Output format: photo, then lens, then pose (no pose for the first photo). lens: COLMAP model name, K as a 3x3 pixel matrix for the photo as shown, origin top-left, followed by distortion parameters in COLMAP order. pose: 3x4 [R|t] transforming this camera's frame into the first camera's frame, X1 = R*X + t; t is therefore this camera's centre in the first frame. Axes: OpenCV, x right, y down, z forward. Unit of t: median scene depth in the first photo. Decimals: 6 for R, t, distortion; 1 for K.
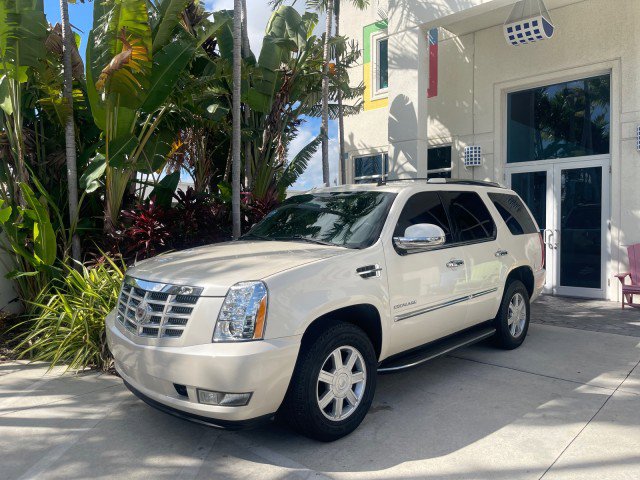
lens RADIAL K [[484.5, 0, 320.0], [0, 484.5, 240.0], [0, 0, 1]] dist [0.079082, -0.106759]
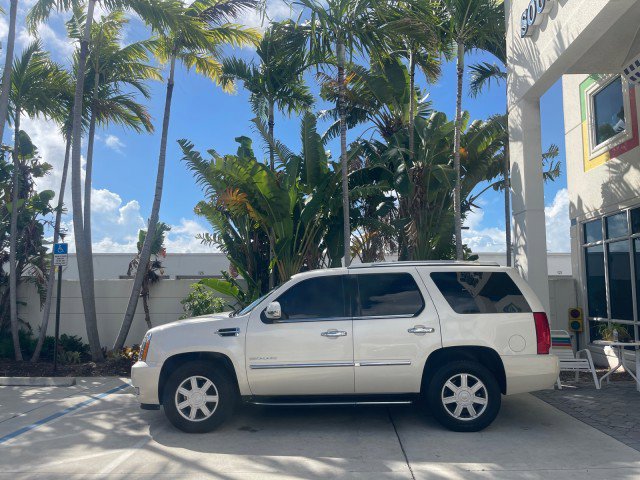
lens RADIAL K [[484.5, 0, 320.0], [0, 484.5, 240.0], [0, 0, 1]] dist [0.079082, -0.106759]
pose [[0.649655, -0.077427, -0.756276, 0.992158], [-0.027312, 0.991781, -0.124999, -0.027448], [0.759738, 0.101862, 0.642201, 0.122424]]
